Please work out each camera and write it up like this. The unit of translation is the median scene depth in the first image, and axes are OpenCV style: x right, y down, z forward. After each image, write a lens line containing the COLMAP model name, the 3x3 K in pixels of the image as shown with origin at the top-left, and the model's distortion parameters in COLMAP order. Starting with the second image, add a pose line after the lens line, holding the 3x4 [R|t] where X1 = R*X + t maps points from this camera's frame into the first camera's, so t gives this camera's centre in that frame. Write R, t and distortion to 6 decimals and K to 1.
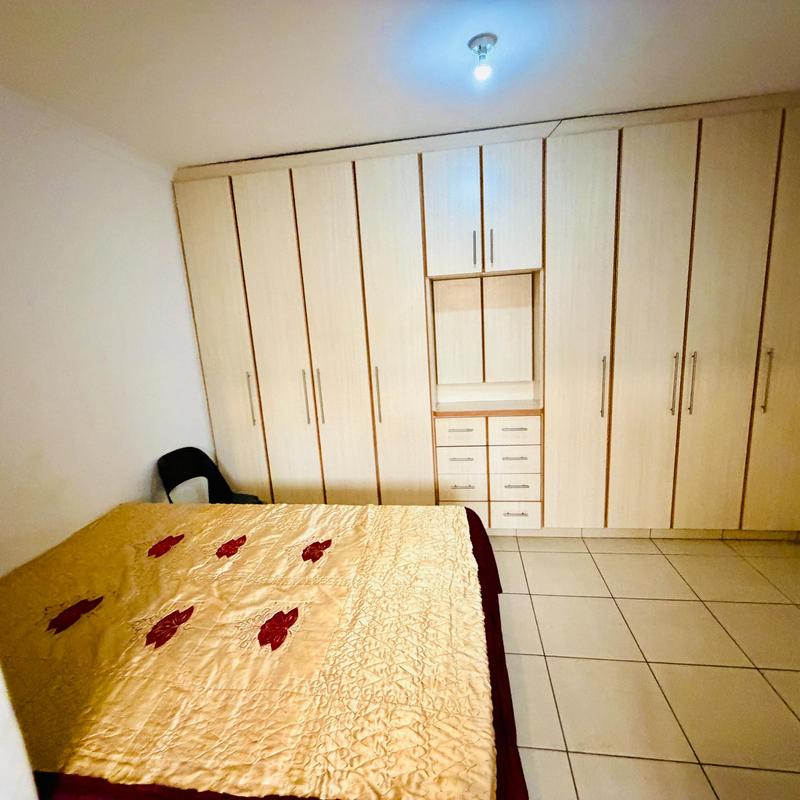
lens RADIAL K [[425.8, 0, 400.0], [0, 425.8, 400.0], [0, 0, 1]] dist [0.004319, -0.002231]
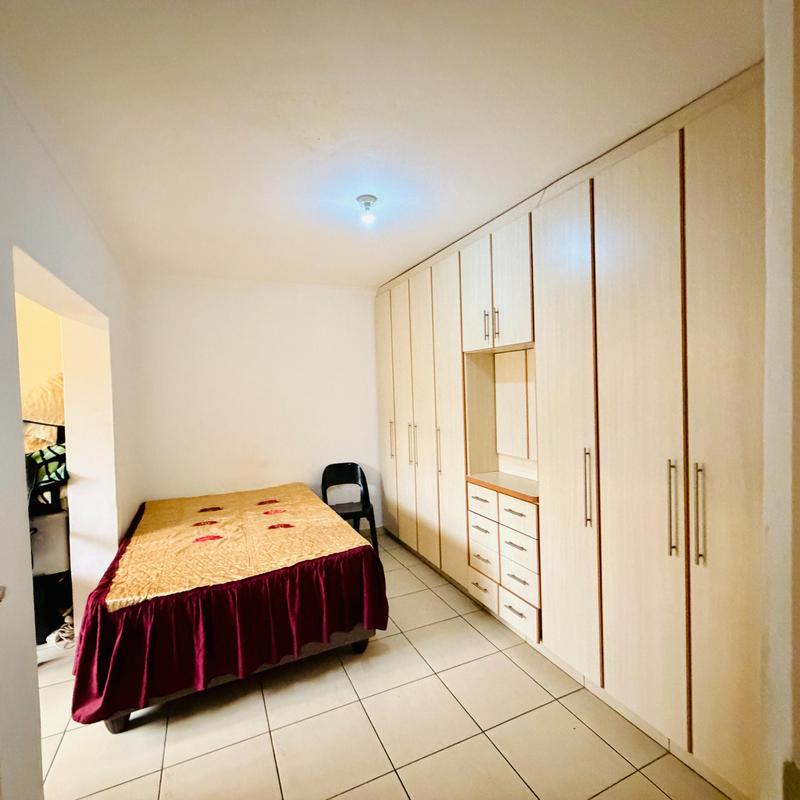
lens RADIAL K [[440.4, 0, 400.0], [0, 440.4, 400.0], [0, 0, 1]] dist [0.021631, -0.000327]
pose [[0.537214, 0.074953, -0.840109, 0.963416], [-0.172130, 0.984824, -0.022206, -0.111540], [0.825695, 0.156537, 0.541962, 0.256461]]
